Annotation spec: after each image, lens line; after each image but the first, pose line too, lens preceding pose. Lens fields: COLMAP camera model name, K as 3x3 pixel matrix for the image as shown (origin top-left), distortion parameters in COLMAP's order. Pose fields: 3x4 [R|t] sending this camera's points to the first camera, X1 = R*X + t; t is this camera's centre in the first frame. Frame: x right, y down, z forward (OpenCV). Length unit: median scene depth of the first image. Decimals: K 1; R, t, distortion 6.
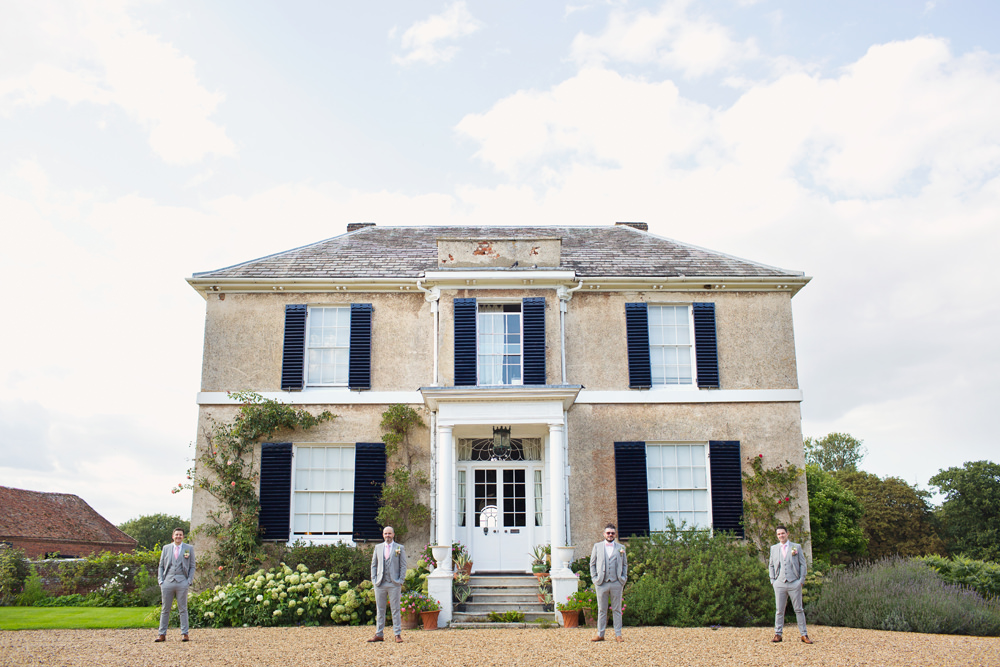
lens RADIAL K [[990.6, 0, 502.1], [0, 990.6, 327.7], [0, 0, 1]] dist [-0.092303, 0.000000]
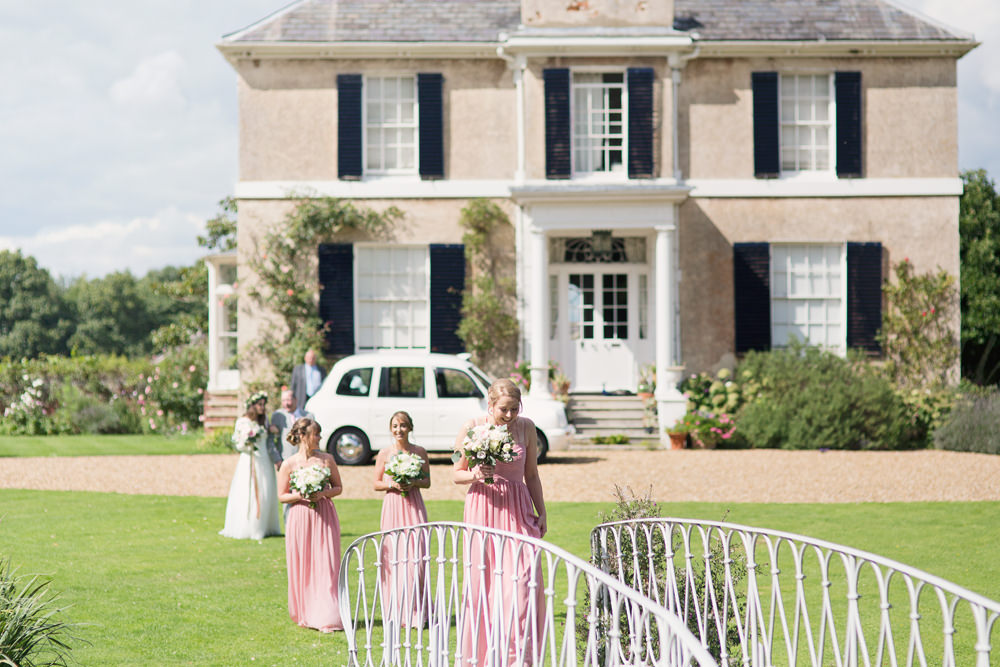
lens RADIAL K [[2444.4, 0, 499.3], [0, 2444.4, 334.5], [0, 0, 1]] dist [-0.033047, 0.000000]
pose [[0.999860, 0.001049, -0.016686, -0.052309], [0.002757, 0.974015, 0.226467, -0.282001], [0.016490, -0.226481, 0.973876, -1.060647]]
